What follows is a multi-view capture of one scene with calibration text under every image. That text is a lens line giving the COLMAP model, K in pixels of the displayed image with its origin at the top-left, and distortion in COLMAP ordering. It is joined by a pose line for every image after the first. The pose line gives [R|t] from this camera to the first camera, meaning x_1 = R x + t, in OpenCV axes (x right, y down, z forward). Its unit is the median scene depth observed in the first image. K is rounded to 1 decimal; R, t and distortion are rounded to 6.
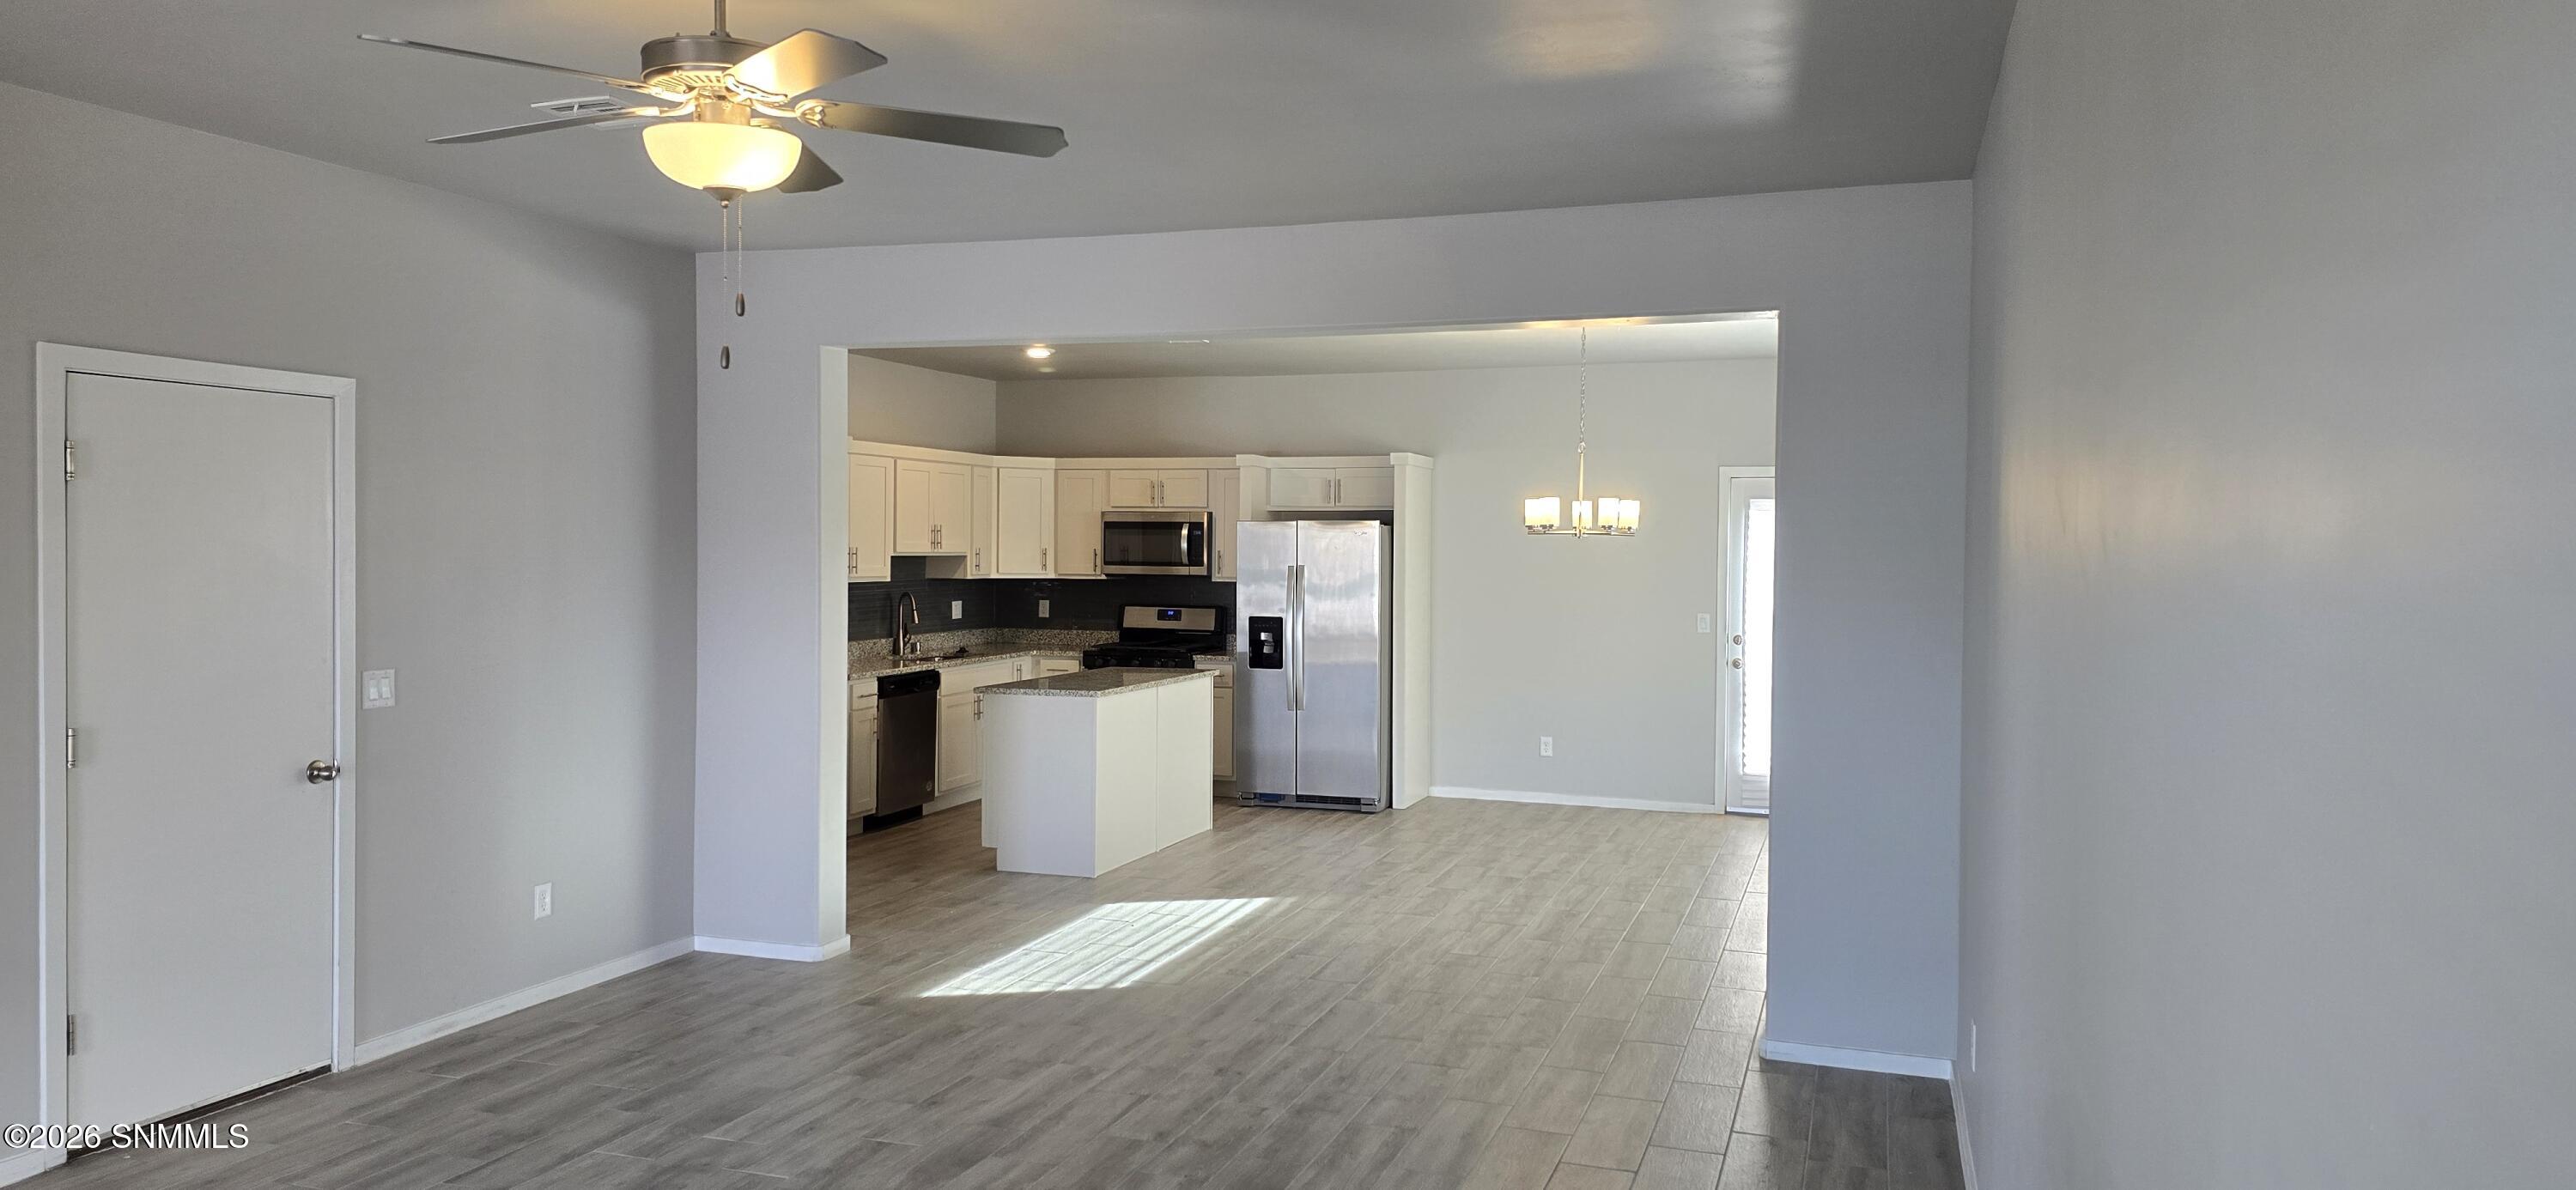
lens RADIAL K [[1774.8, 0, 1288.6], [0, 1774.8, 569.4], [0, 0, 1]] dist [0.050146, -0.053533]
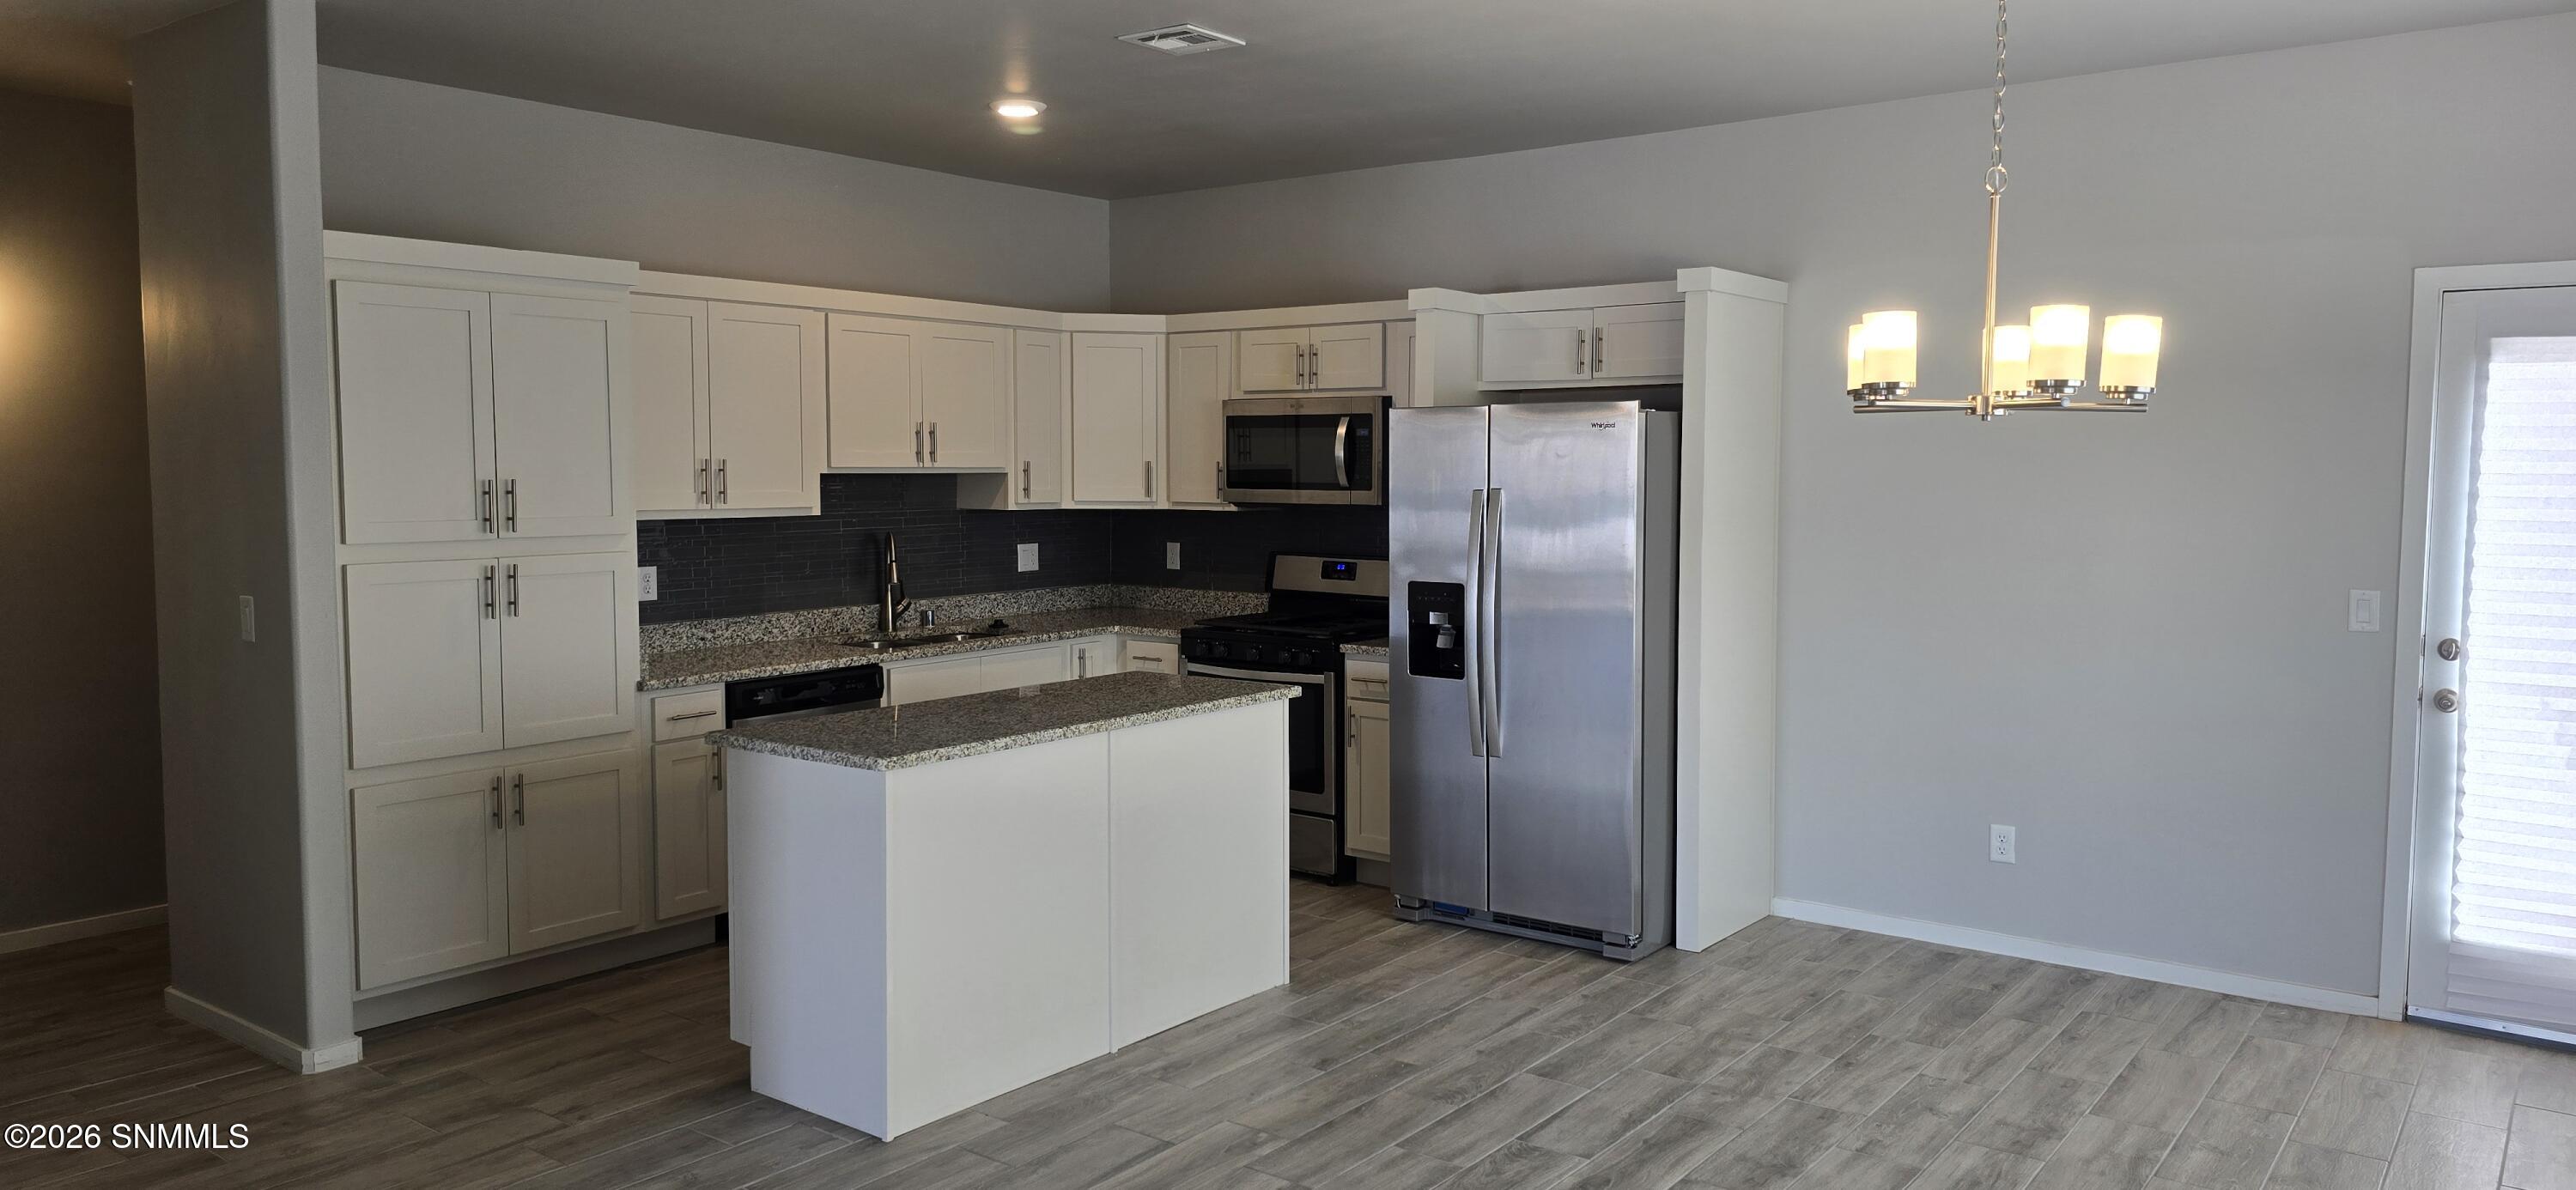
lens RADIAL K [[1774.8, 0, 1275.5], [0, 1774.8, 574.8], [0, 0, 1]] dist [0.050146, -0.053533]
pose [[0.947010, 0.014434, -0.320880, 0.115104], [0.001376, 0.998798, 0.048991, -0.002579], [0.321201, -0.046836, 0.945852, 0.469440]]
